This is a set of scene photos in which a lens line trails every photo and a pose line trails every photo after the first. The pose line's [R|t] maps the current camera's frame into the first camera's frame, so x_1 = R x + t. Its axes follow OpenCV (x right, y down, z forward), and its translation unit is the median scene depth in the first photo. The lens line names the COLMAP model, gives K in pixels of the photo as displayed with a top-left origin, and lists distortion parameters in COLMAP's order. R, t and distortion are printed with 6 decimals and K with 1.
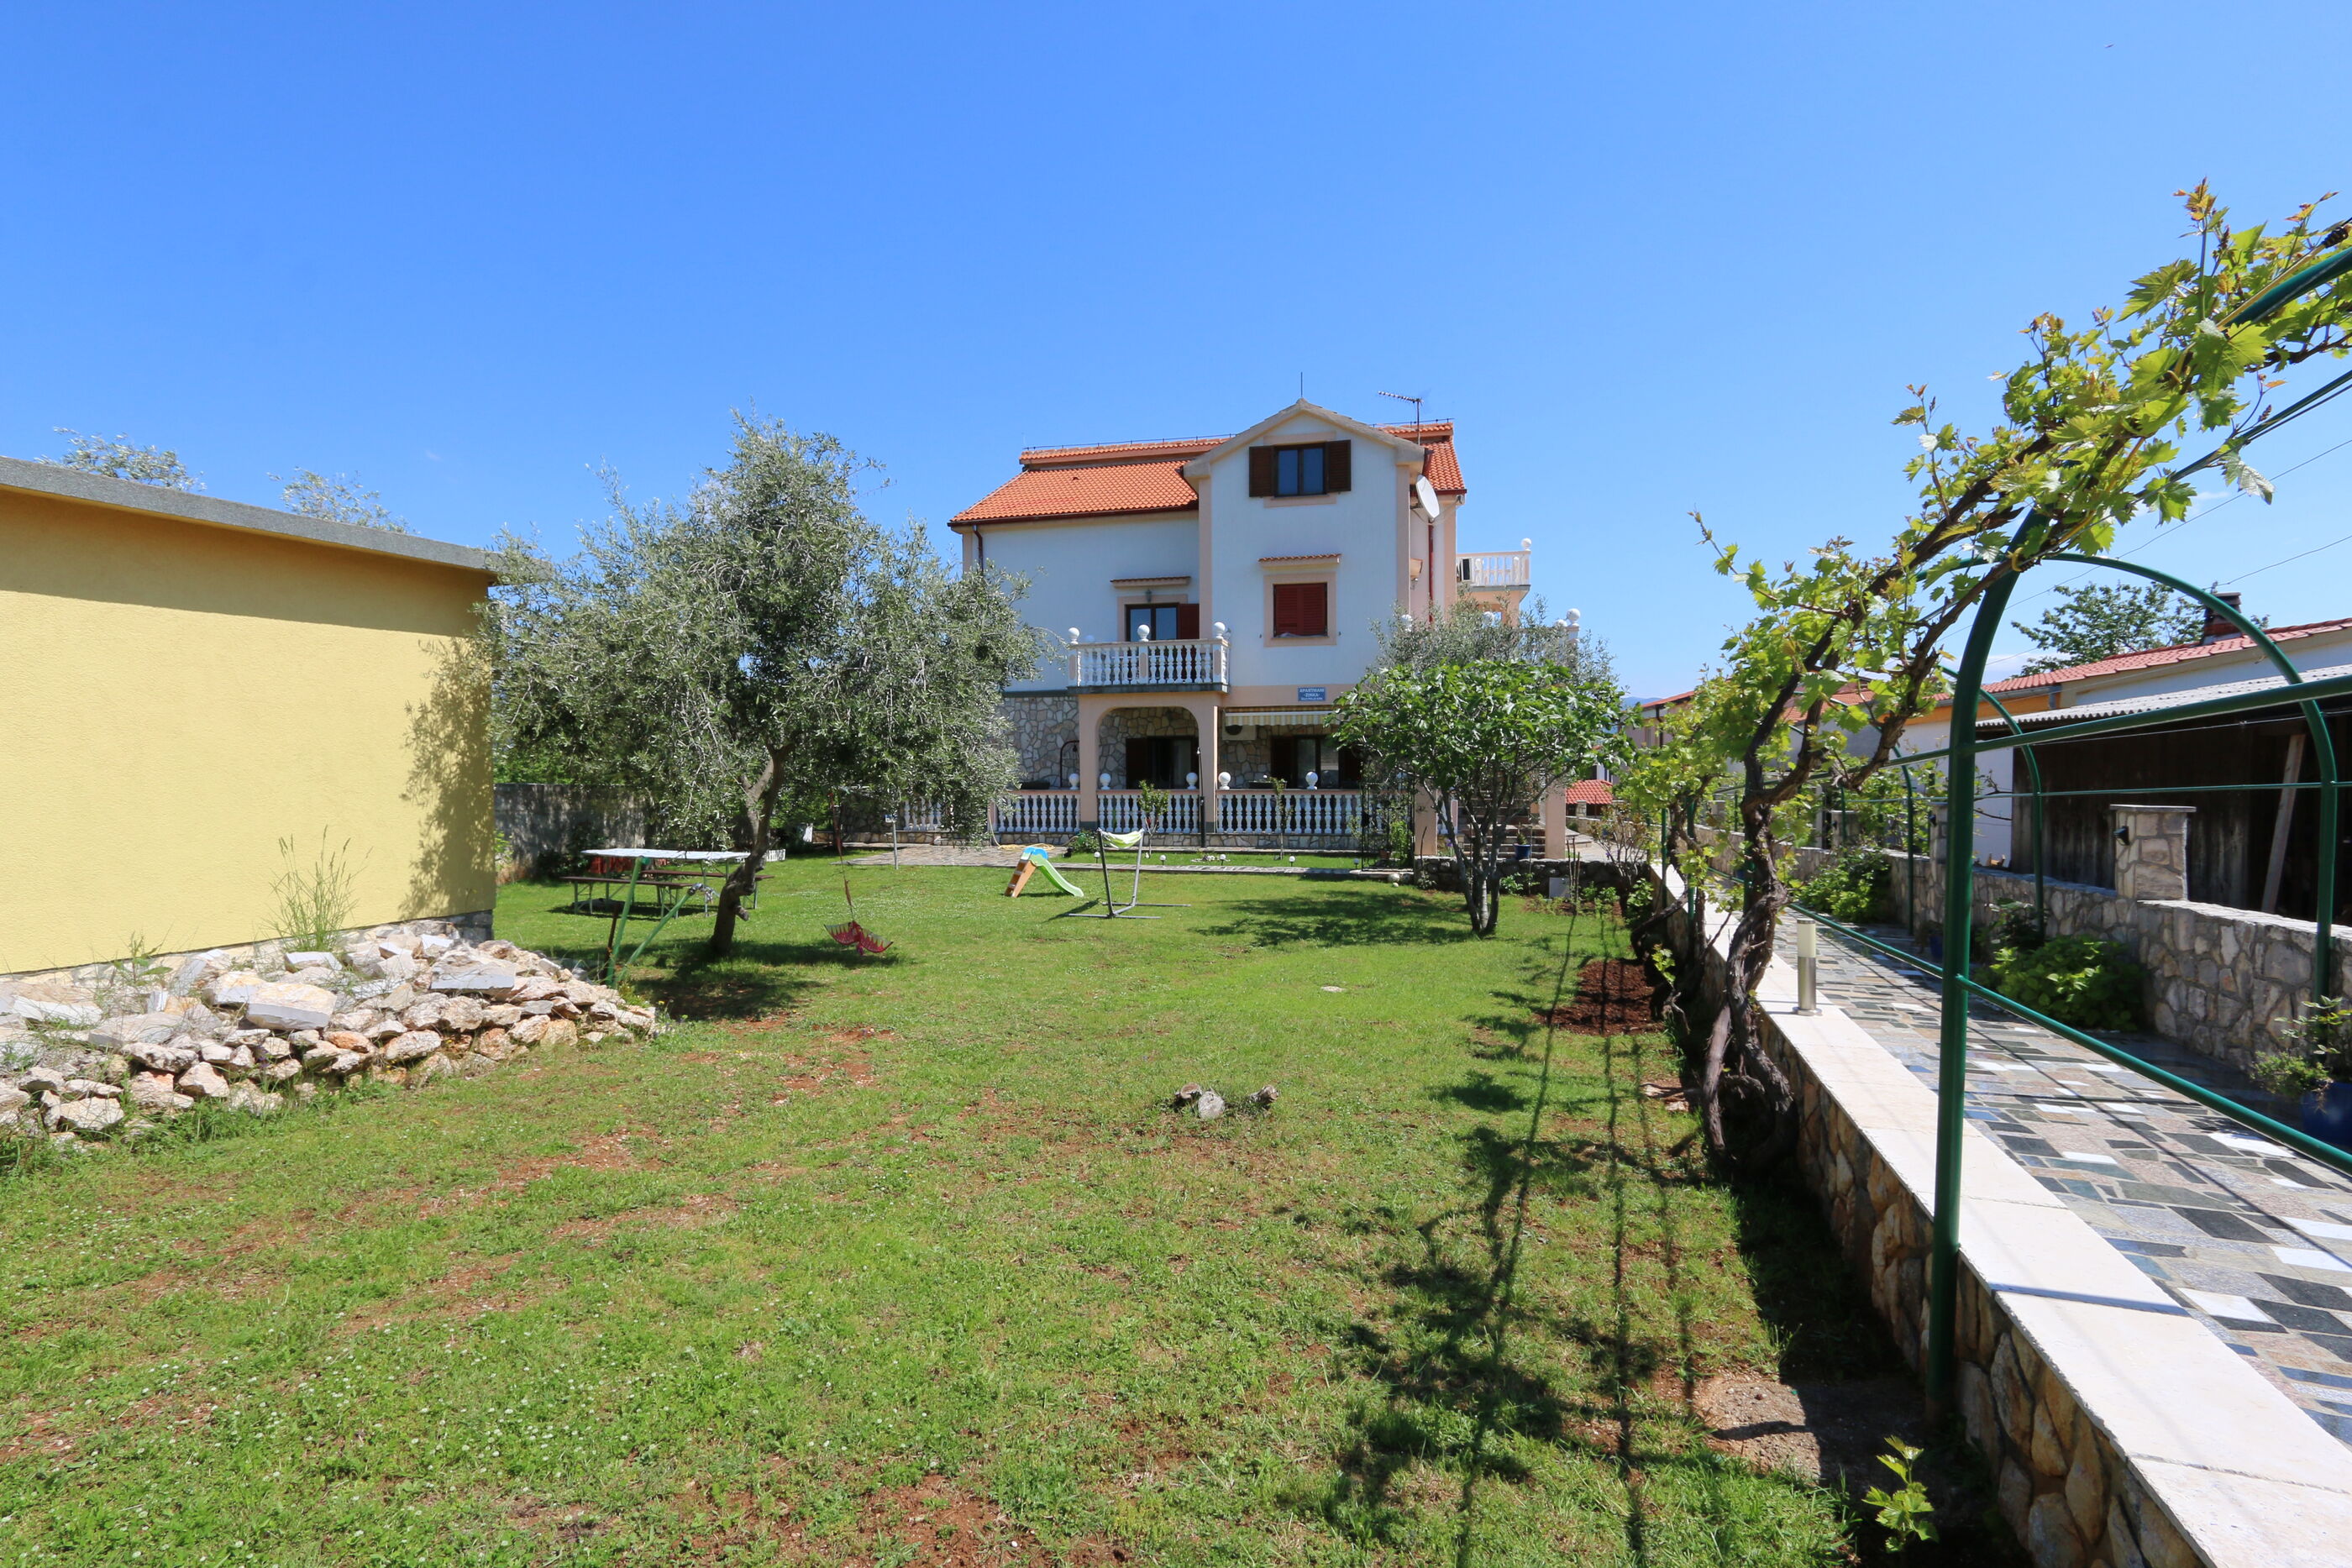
lens RADIAL K [[1115.0, 0, 1176.0], [0, 1115.0, 784.0], [0, 0, 1]] dist [-0.016412, 0.000439]
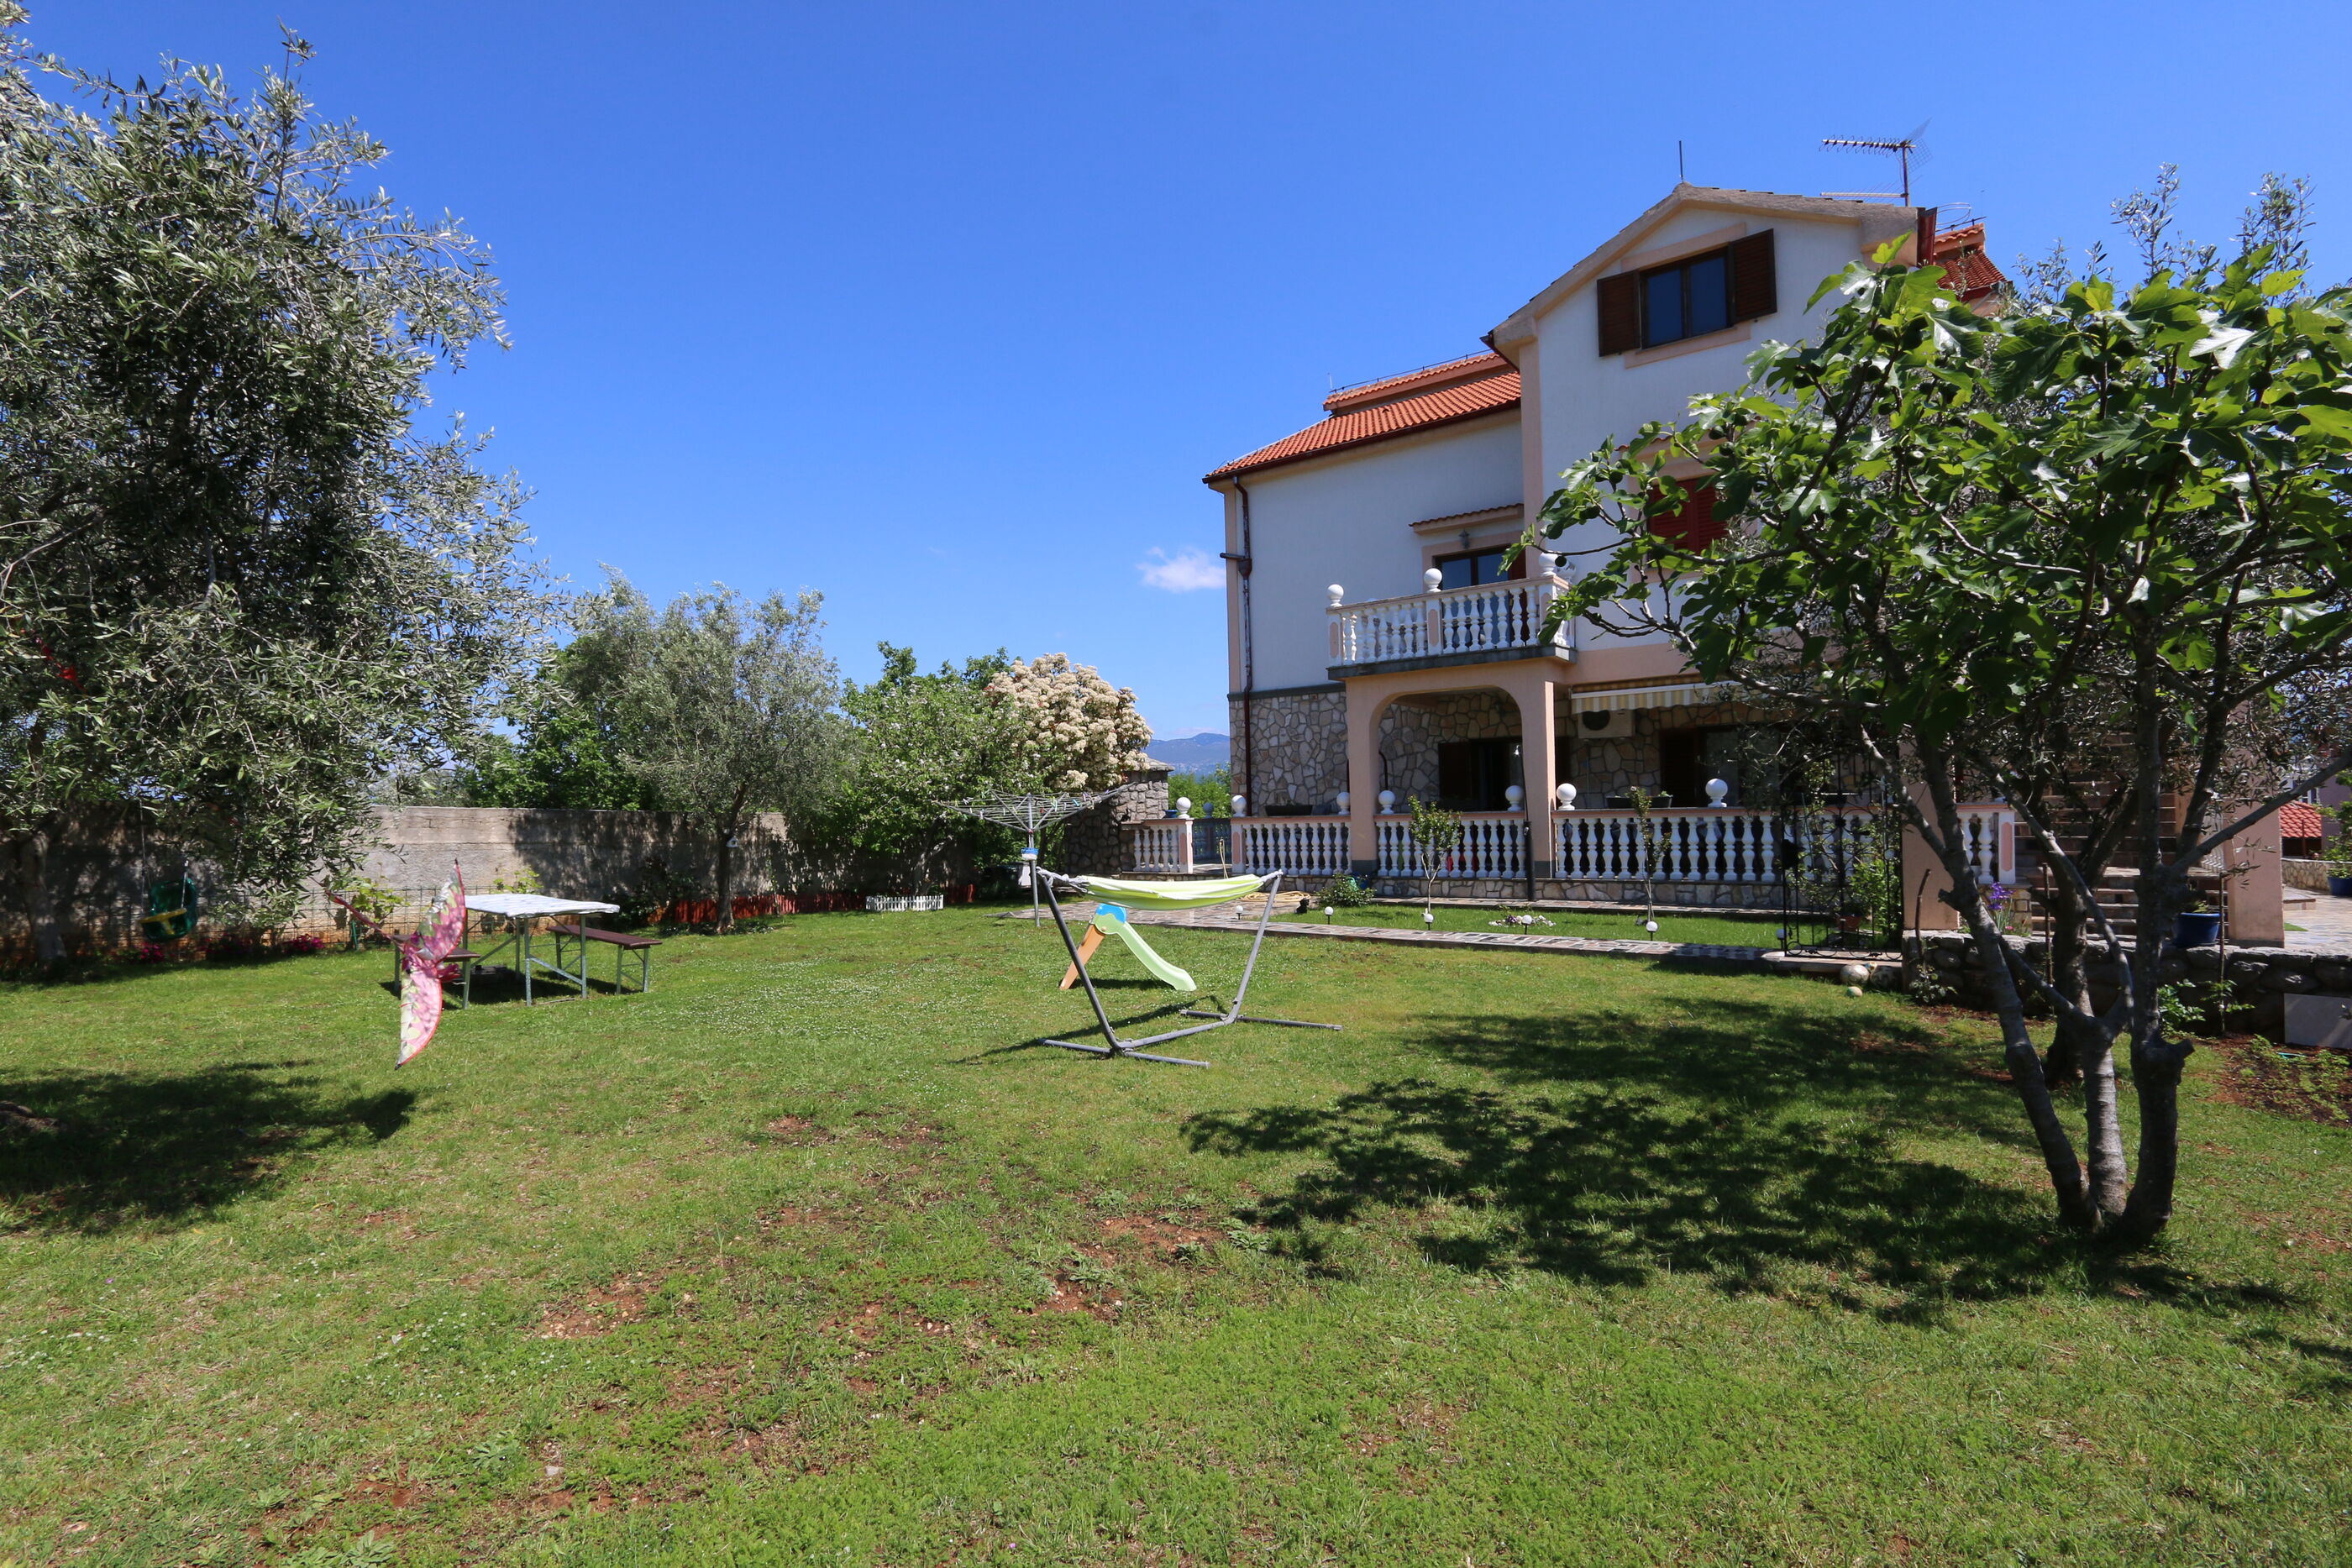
lens RADIAL K [[1090.7, 0, 1143.7], [0, 1090.7, 790.5], [0, 0, 1]] dist [-0.017655, 0.003271]
pose [[0.905243, -0.024530, -0.424185, 0.088948], [0.010726, 0.999333, -0.034900, 0.012724], [0.424758, 0.027043, 0.904903, 0.331936]]
